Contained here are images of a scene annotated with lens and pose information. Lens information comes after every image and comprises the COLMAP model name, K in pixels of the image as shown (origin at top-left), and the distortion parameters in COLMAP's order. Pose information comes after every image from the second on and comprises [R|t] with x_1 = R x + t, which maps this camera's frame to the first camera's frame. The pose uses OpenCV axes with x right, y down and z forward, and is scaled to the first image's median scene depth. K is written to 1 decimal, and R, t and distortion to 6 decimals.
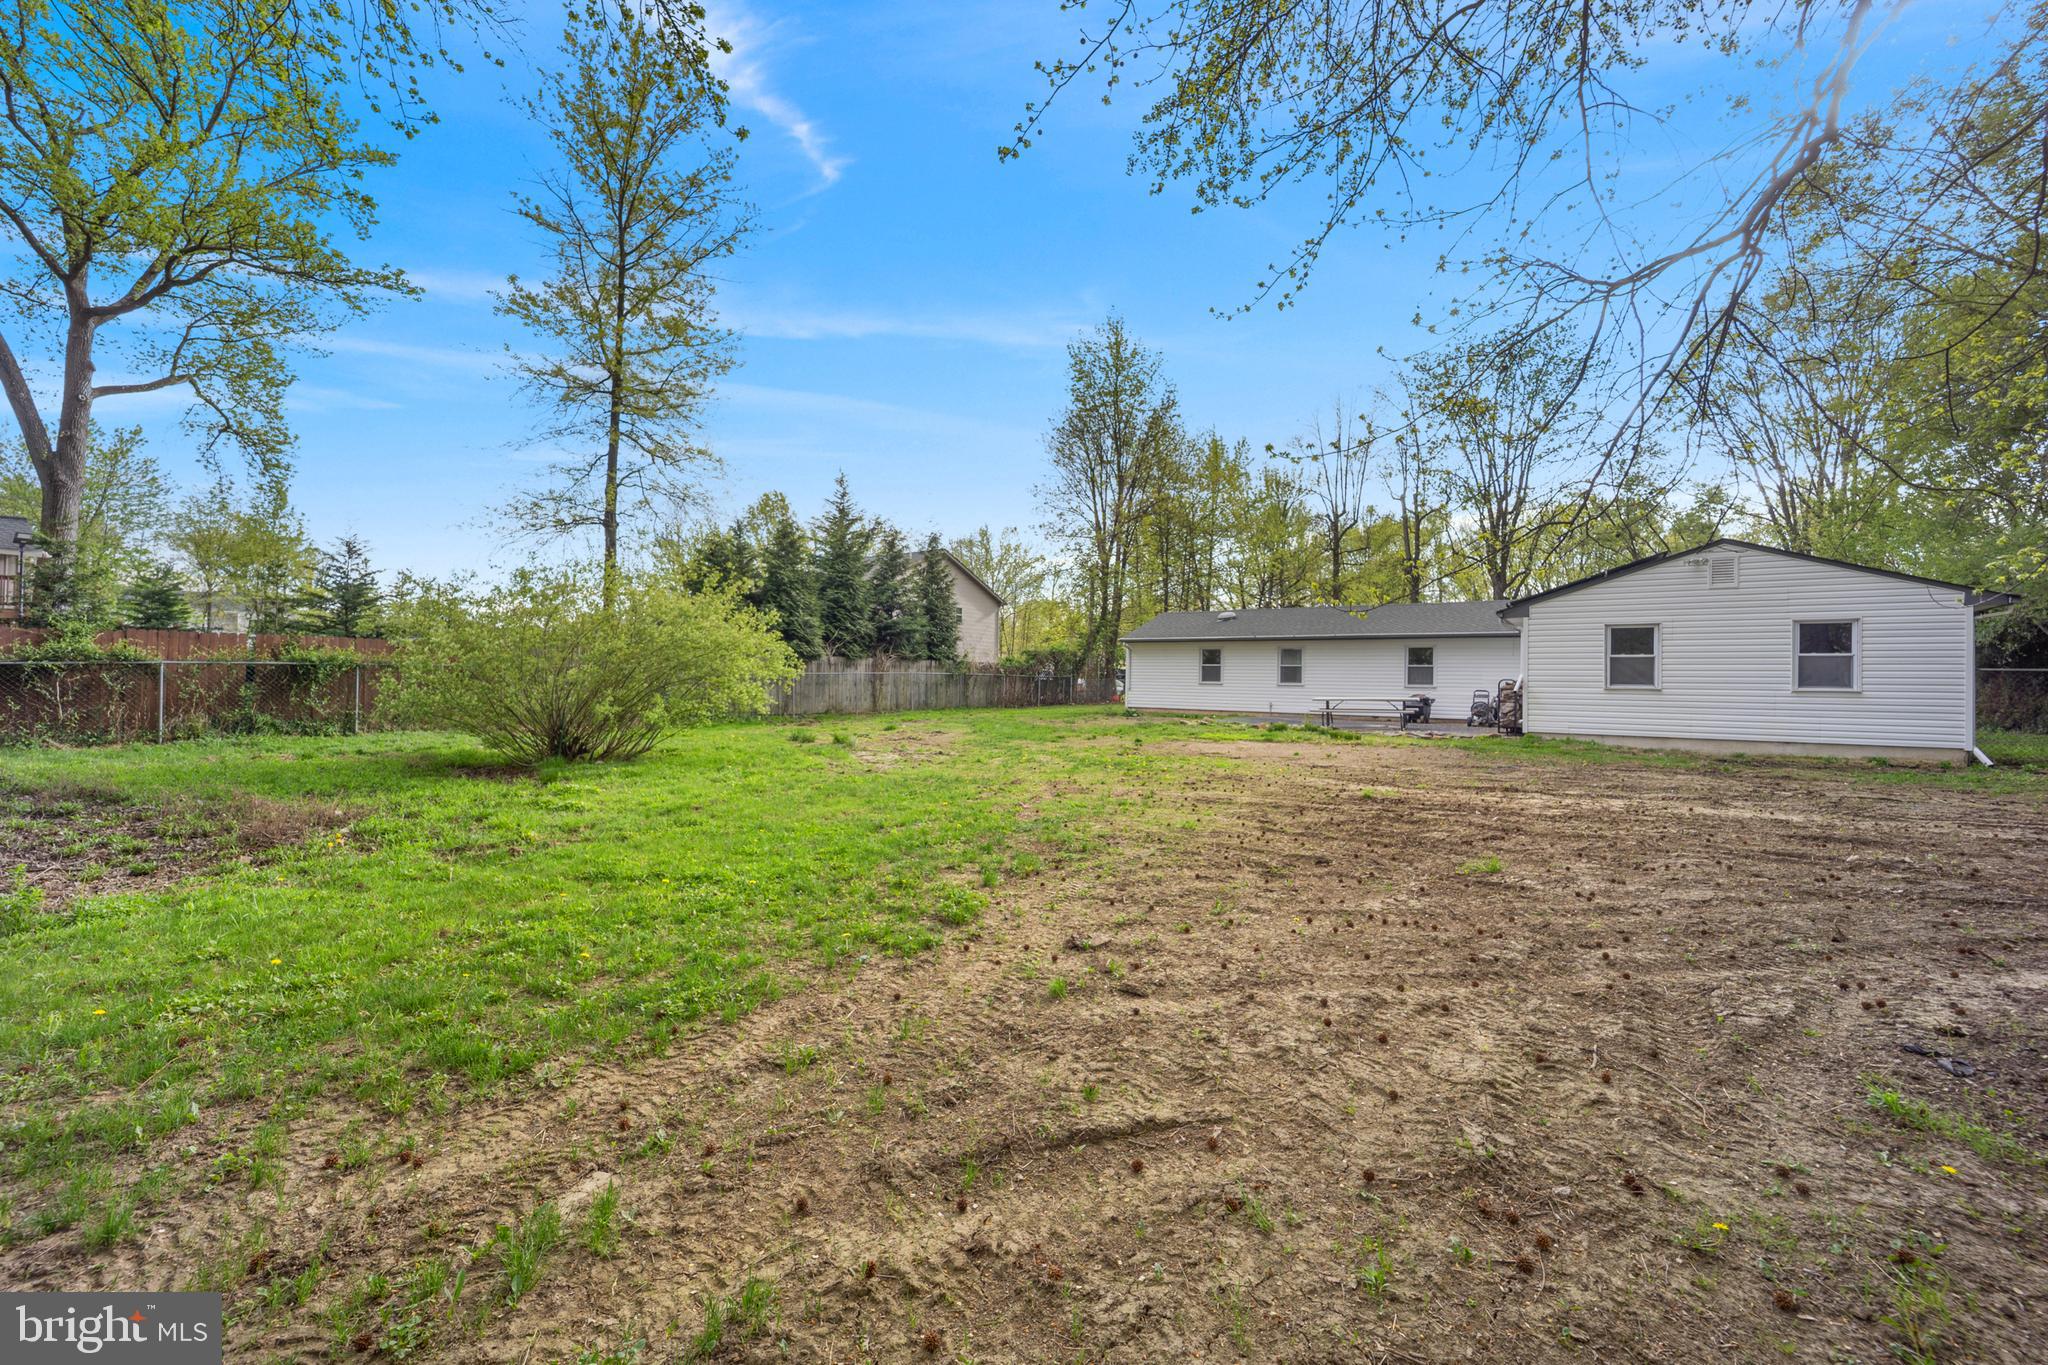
lens RADIAL K [[825.9, 0, 1030.6], [0, 825.9, 659.0], [0, 0, 1]] dist [-0.013721, -0.000105]
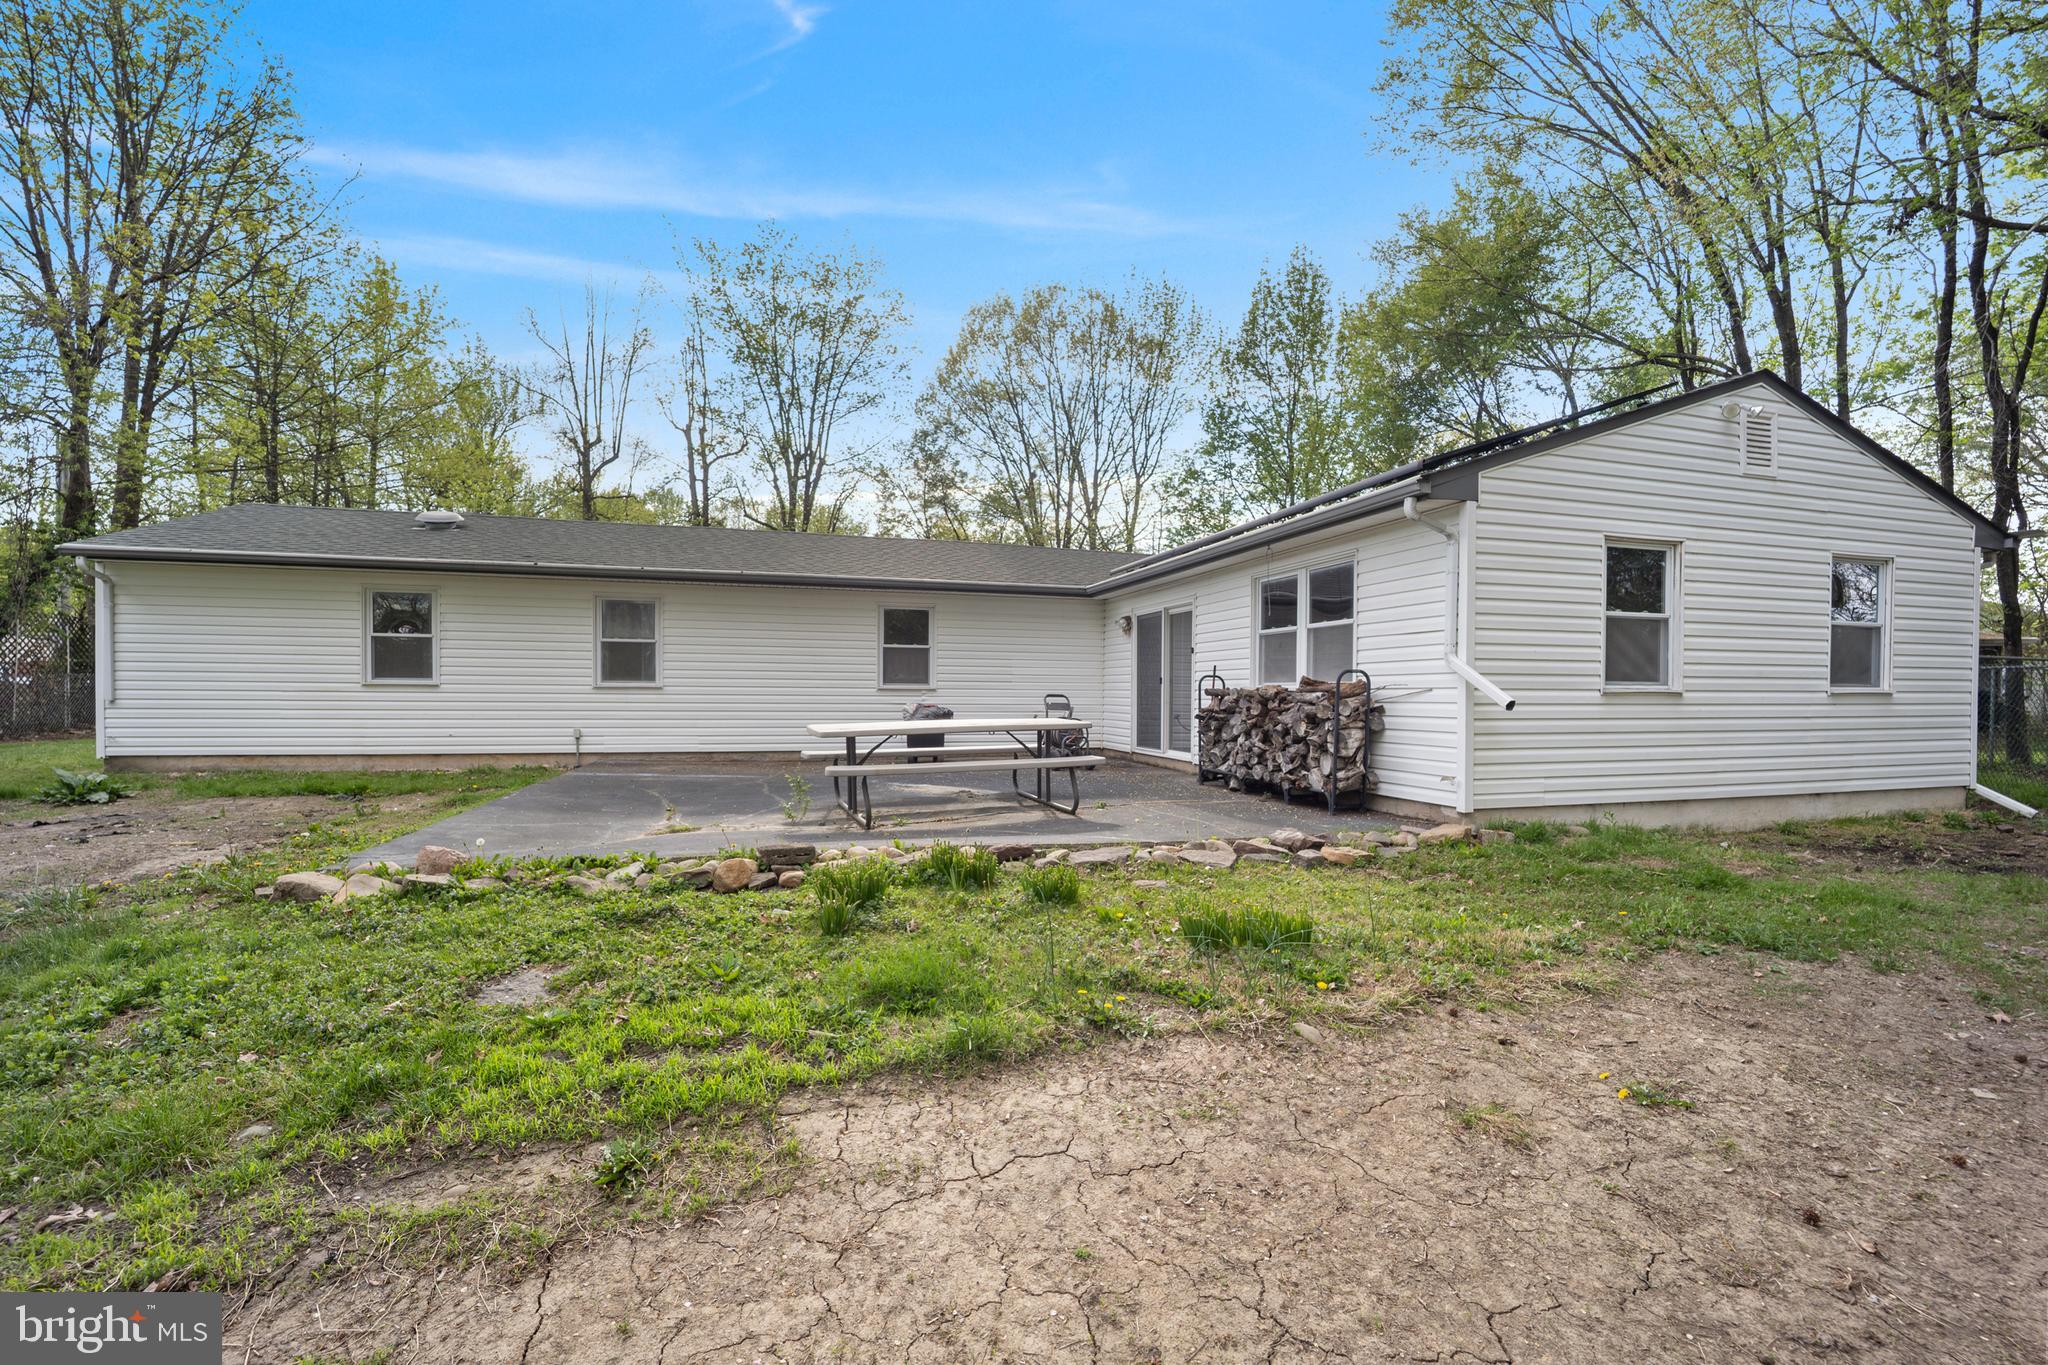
lens RADIAL K [[861.4, 0, 1009.8], [0, 861.4, 675.7], [0, 0, 1]] dist [-0.001004, -0.000060]
pose [[0.647133, 0.000644, 0.762377, 0.118193], [-0.015530, 0.999803, 0.012337, 0.018048], [-0.762219, -0.019823, 0.647016, 0.620787]]
